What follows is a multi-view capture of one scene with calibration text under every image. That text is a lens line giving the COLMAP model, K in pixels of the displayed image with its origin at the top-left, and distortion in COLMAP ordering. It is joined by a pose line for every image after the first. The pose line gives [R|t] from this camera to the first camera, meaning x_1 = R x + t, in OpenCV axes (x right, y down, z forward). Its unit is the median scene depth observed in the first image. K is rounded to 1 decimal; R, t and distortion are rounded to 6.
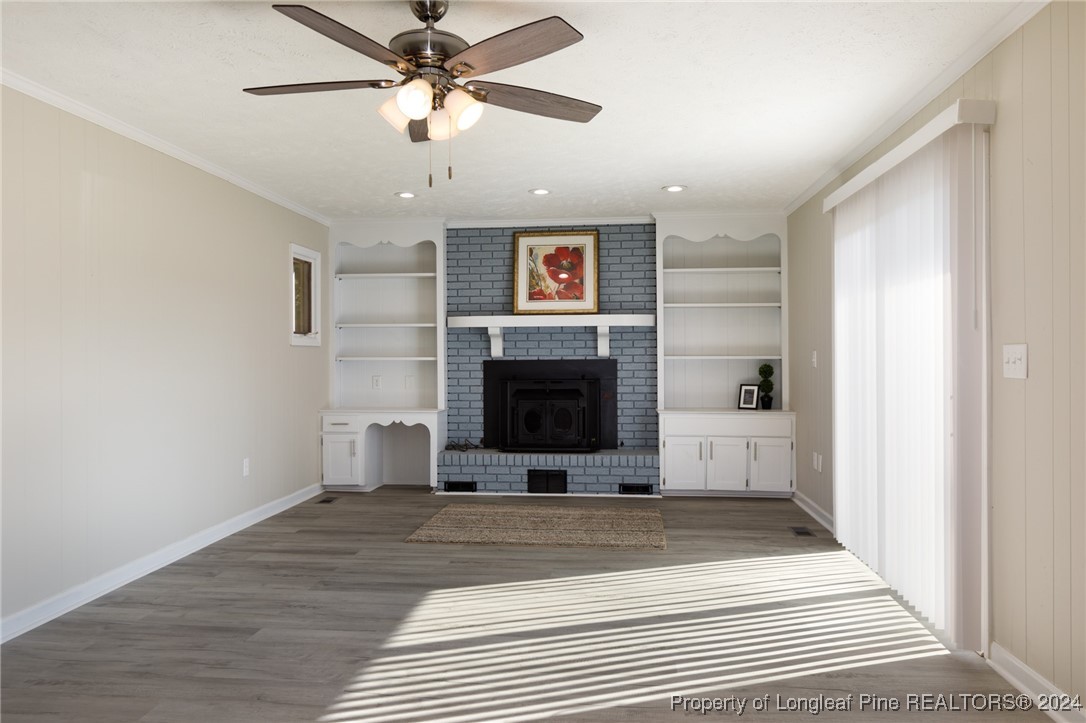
lens RADIAL K [[984.2, 0, 540.4], [0, 984.2, 348.8], [0, 0, 1]] dist [-0.035837, -0.003976]
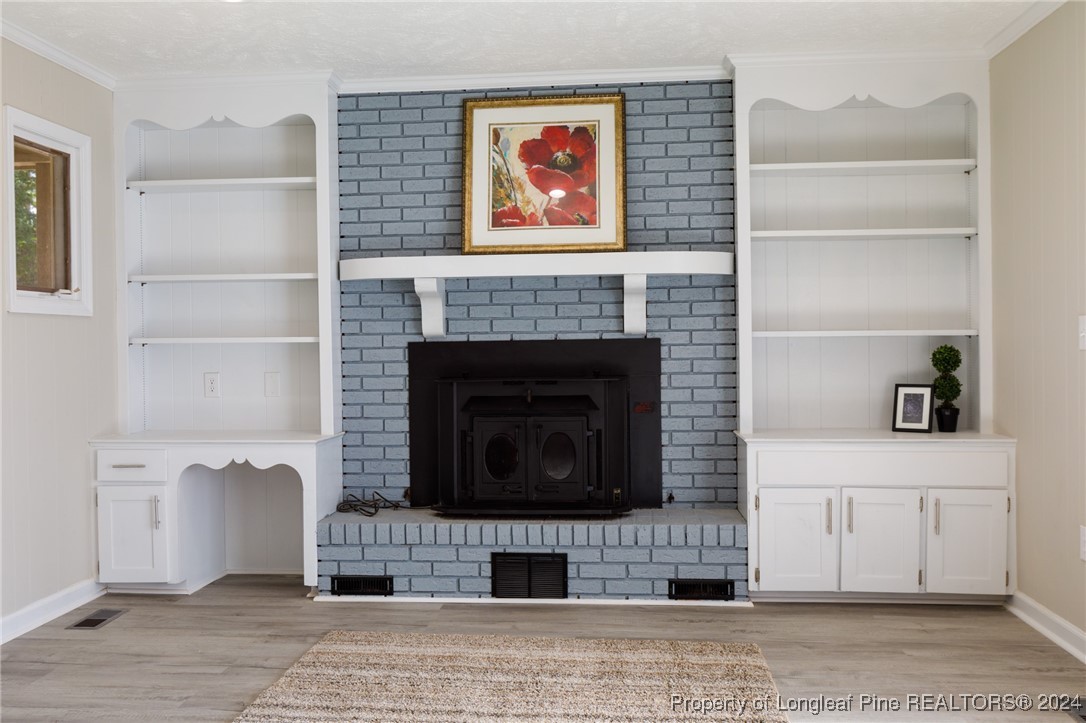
lens RADIAL K [[984.2, 0, 540.4], [0, 984.2, 348.8], [0, 0, 1]] dist [-0.035837, -0.003976]
pose [[0.999927, -0.006632, 0.010147, 0.008075], [0.006551, 0.999947, 0.007907, 0.011701], [-0.010199, -0.007839, 0.999917, 0.474963]]
